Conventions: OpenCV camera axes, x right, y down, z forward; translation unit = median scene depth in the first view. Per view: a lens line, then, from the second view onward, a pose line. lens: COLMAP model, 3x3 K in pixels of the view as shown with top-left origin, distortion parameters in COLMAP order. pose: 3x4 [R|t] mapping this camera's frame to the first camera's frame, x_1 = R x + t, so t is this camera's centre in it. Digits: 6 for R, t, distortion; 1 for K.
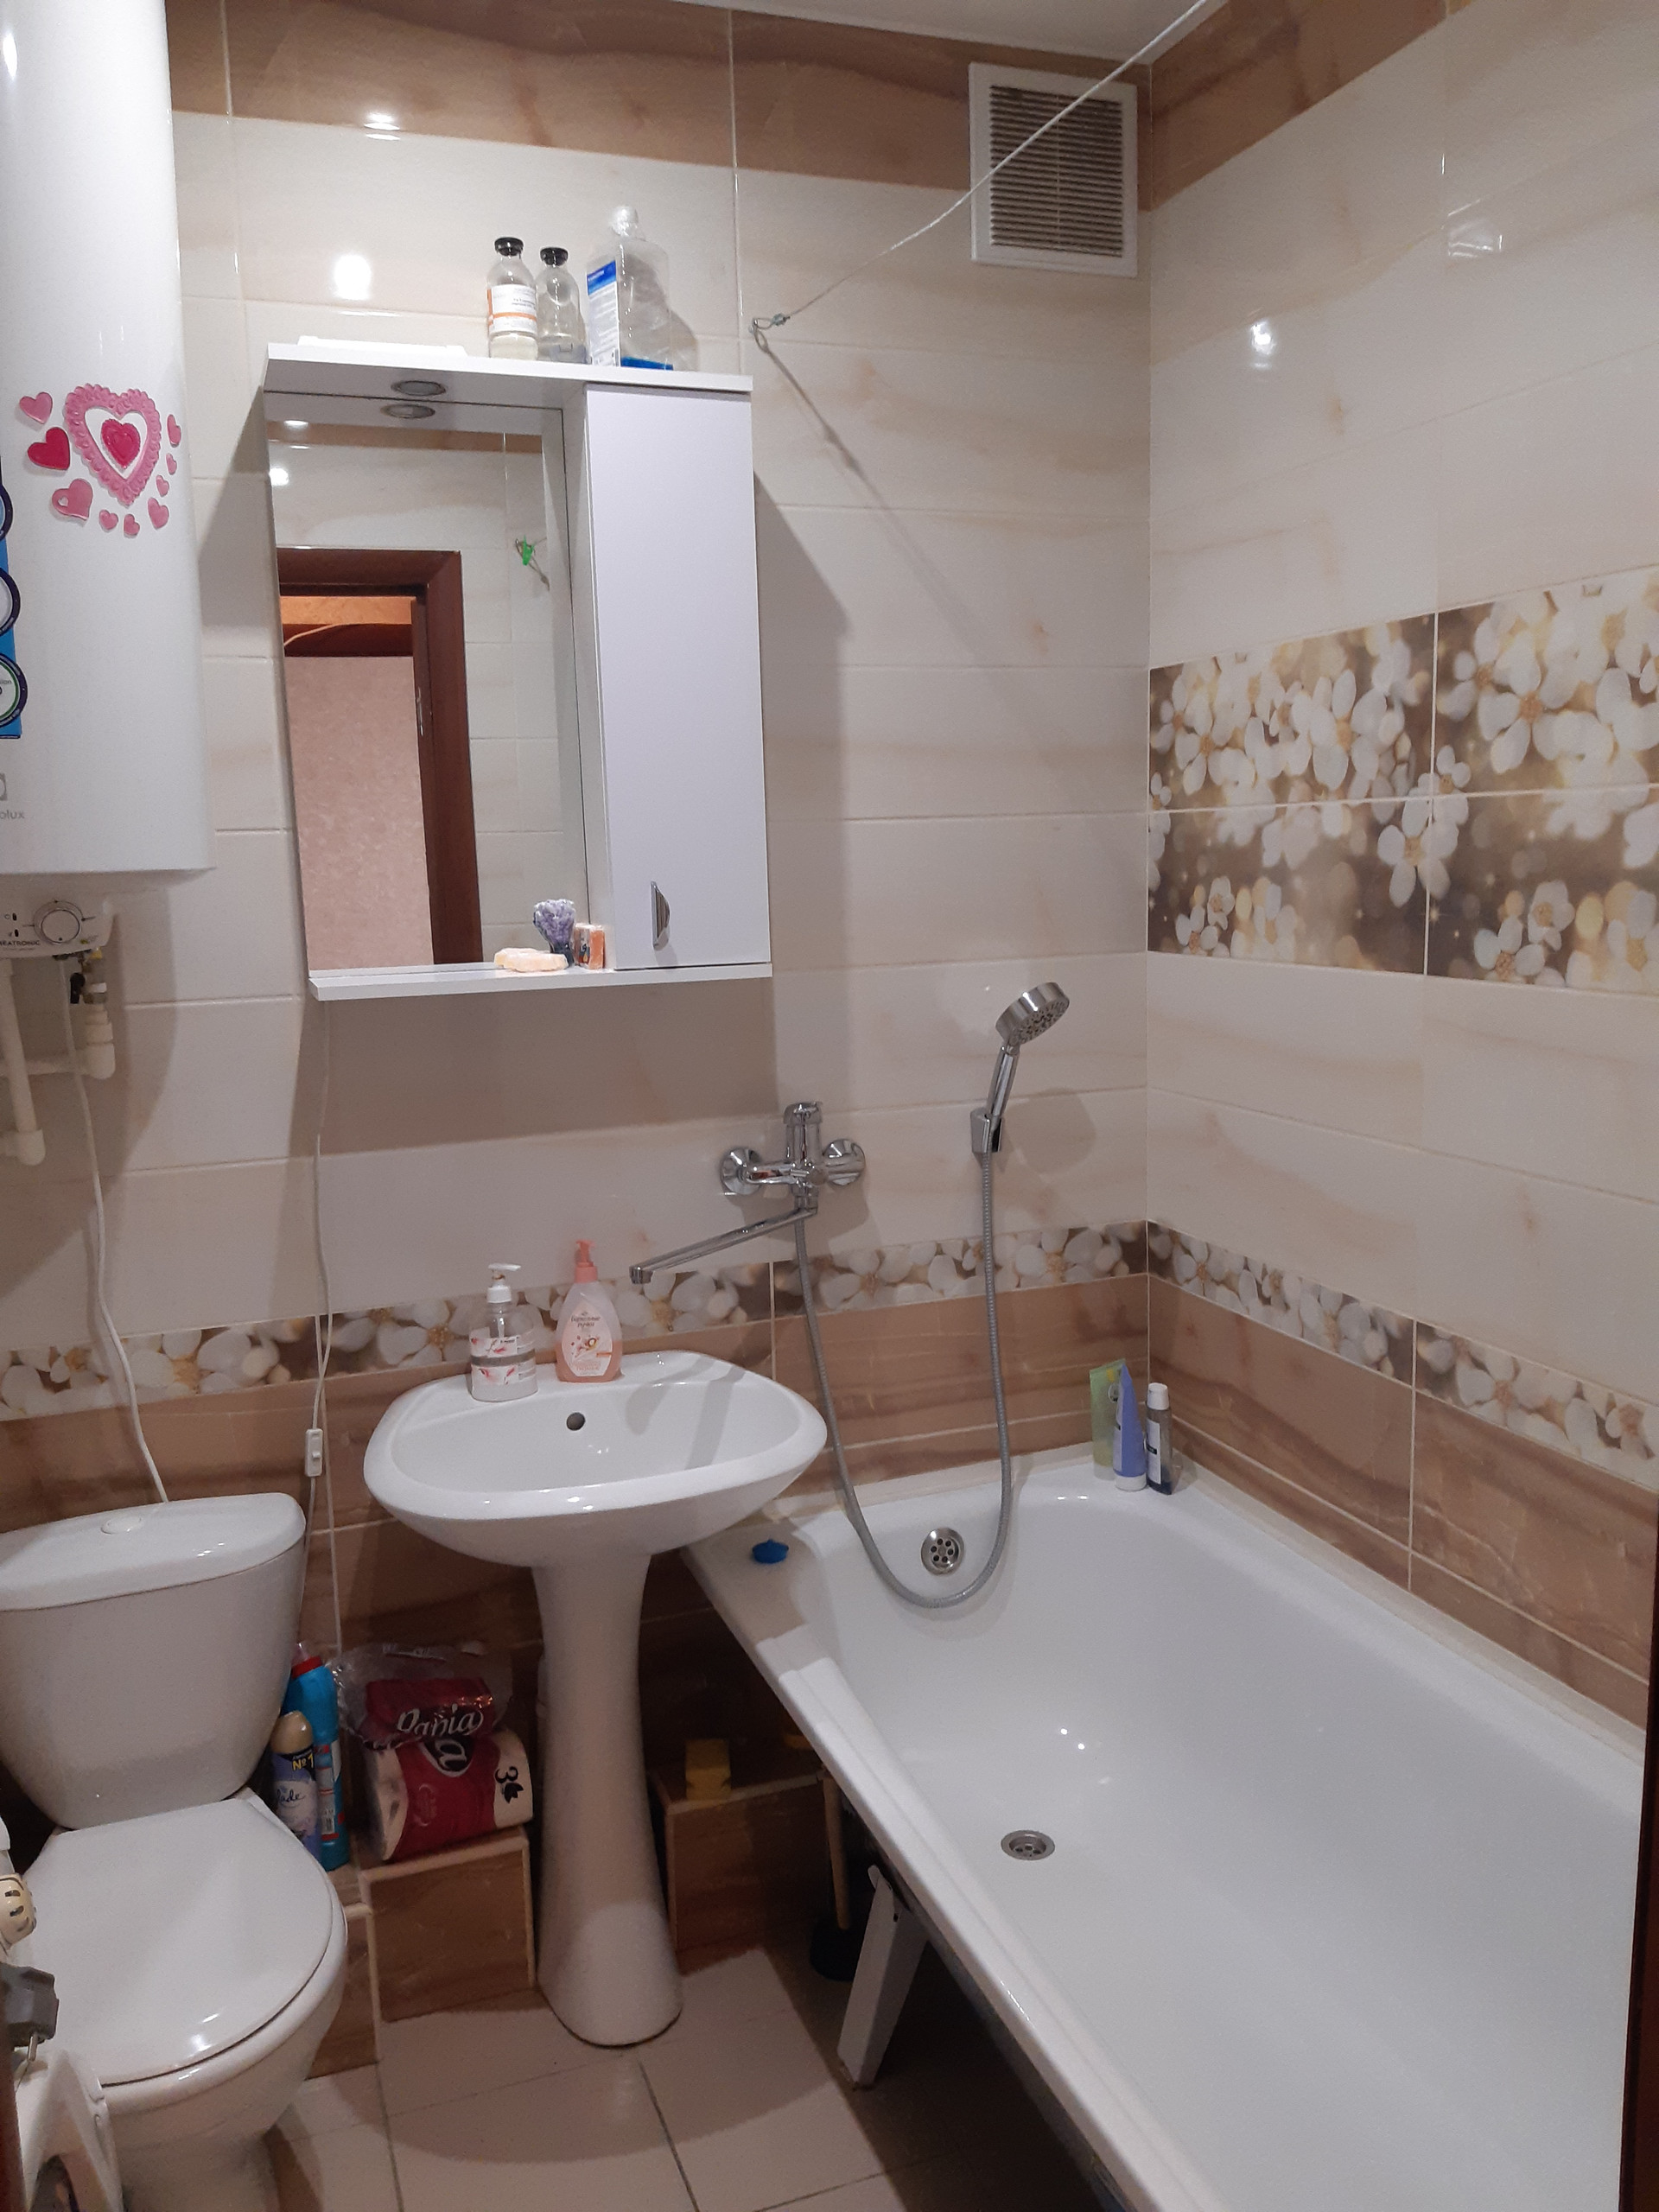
lens RADIAL K [[1725.9, 0, 833.0], [0, 1725.9, 1111.7], [0, 0, 1]] dist [0.057302, -0.113645]
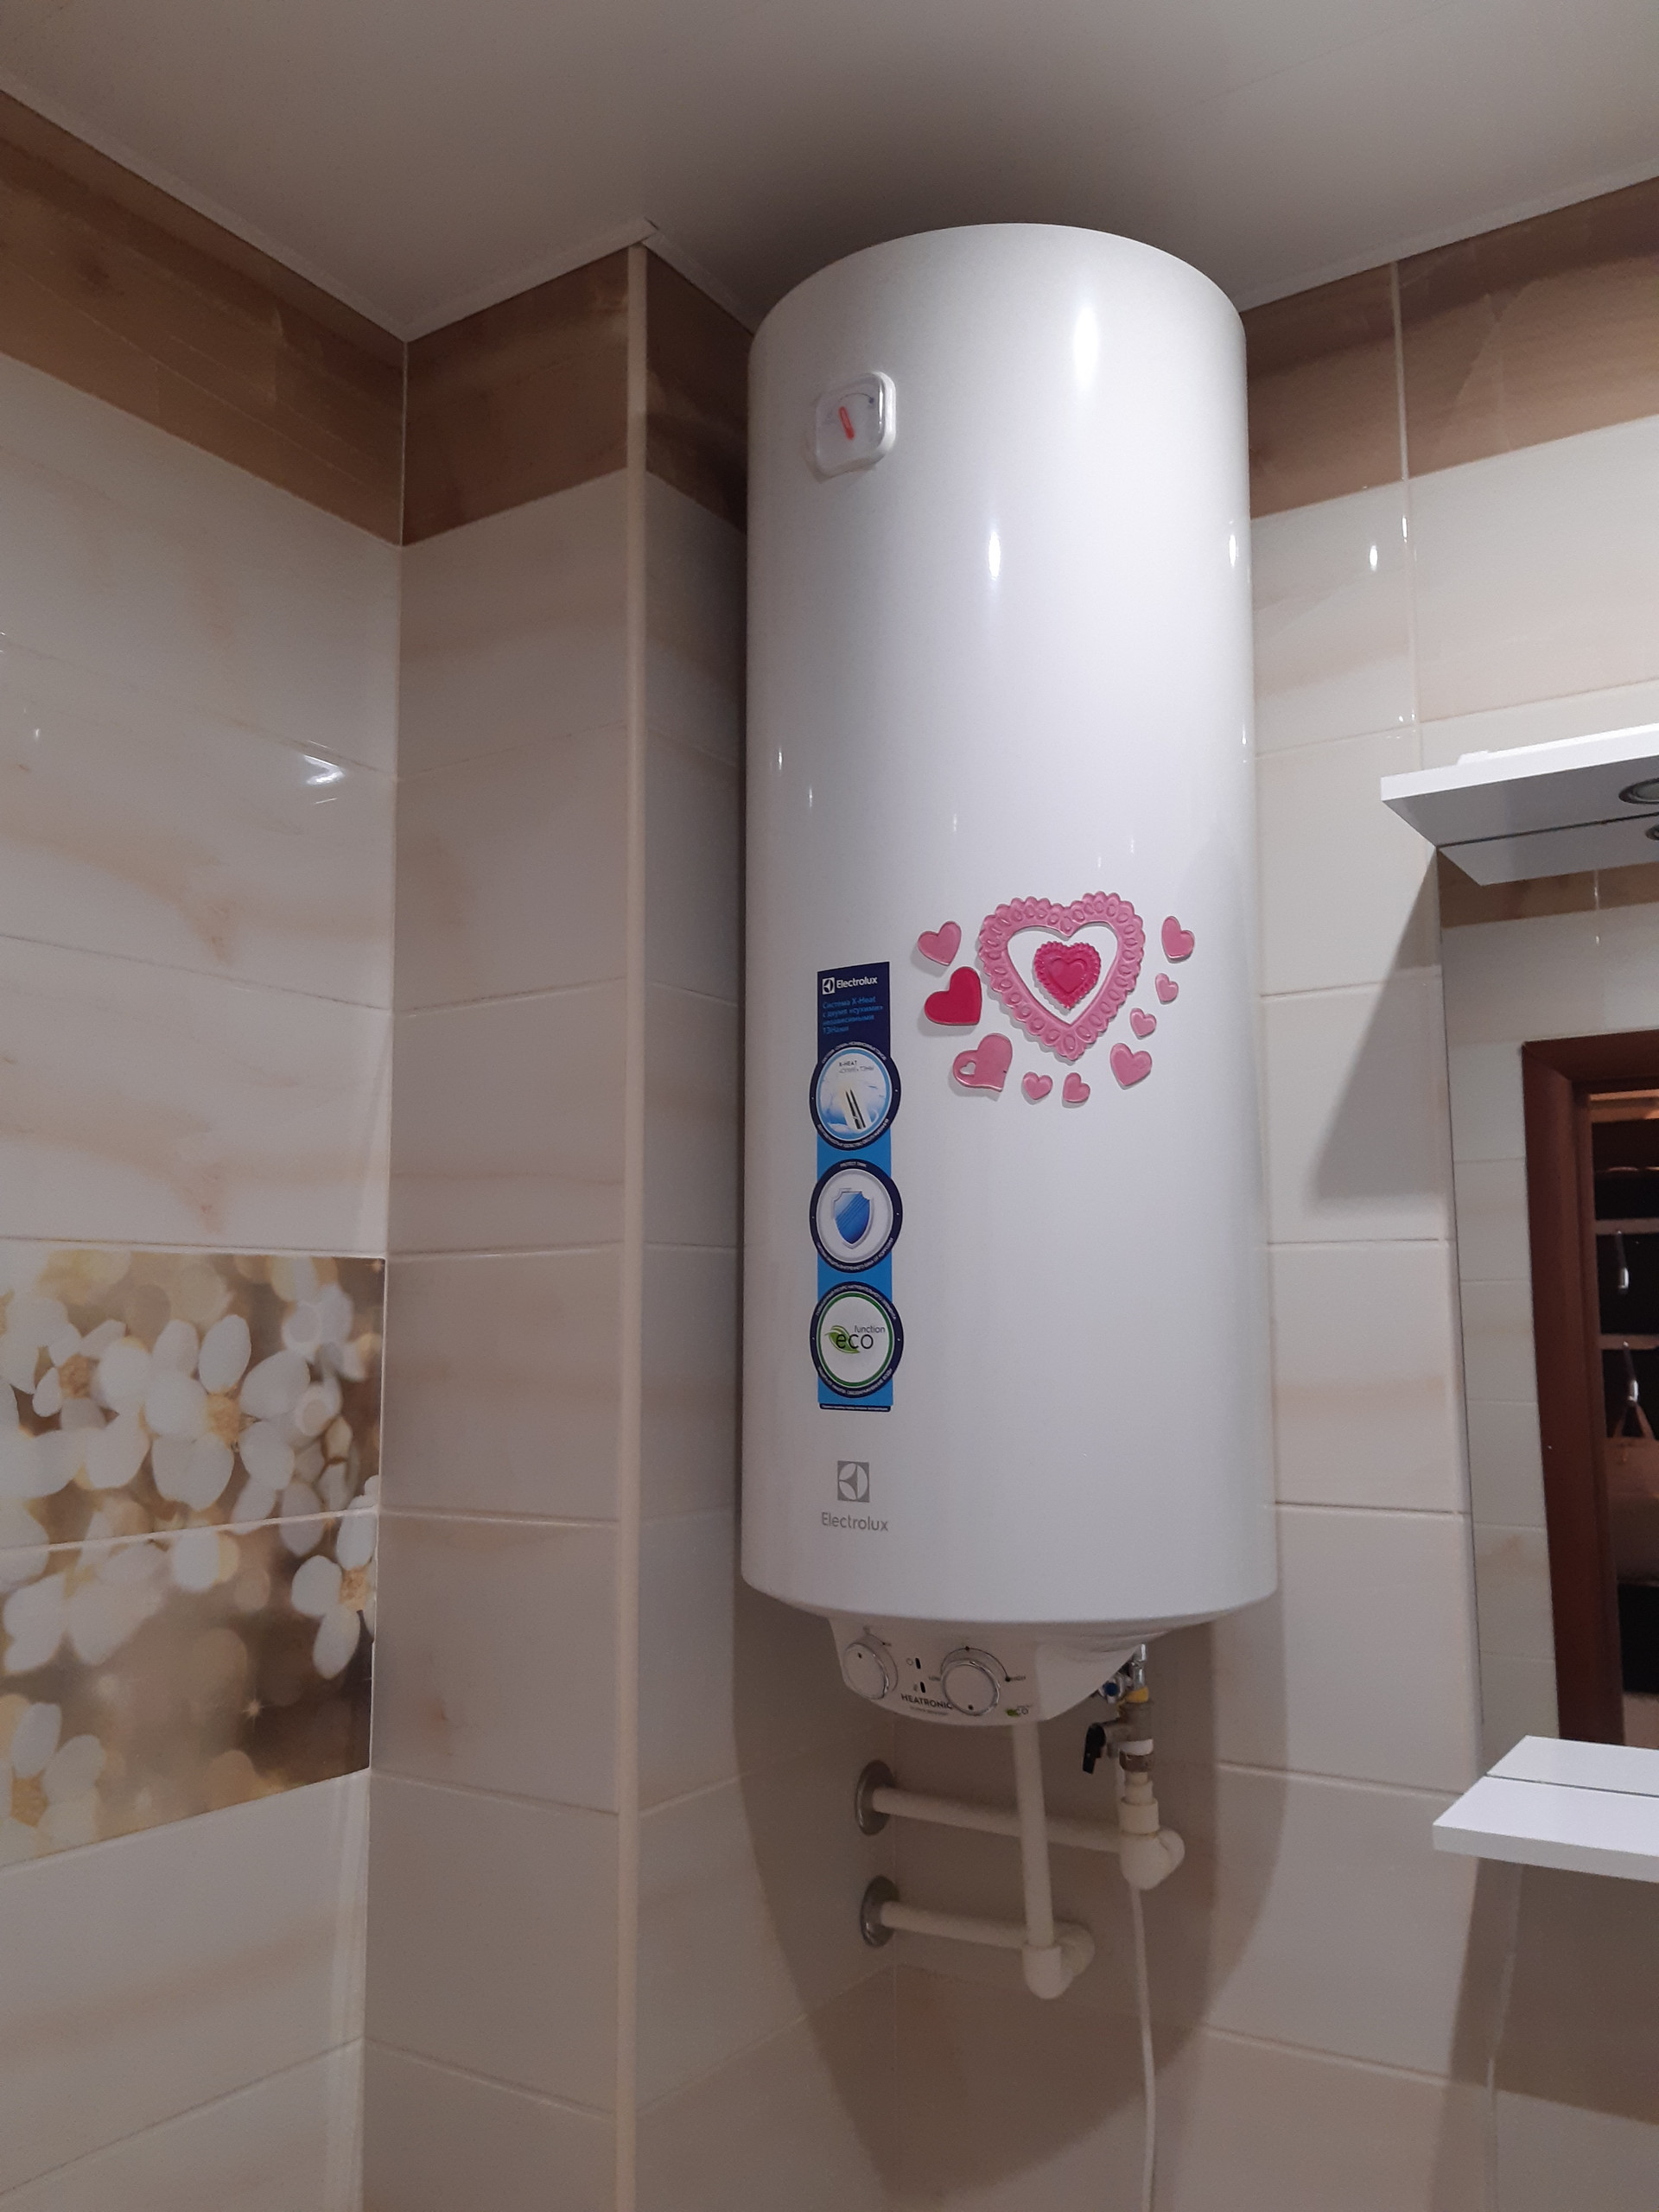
lens RADIAL K [[1725.9, 0, 843.6], [0, 1725.9, 1102.2], [0, 0, 1]] dist [0.057302, -0.113645]
pose [[0.576518, -0.079538, -0.813204, 0.063639], [-0.138840, 0.971242, -0.193425, -0.149703], [0.805202, 0.224418, 0.548896, 0.441420]]
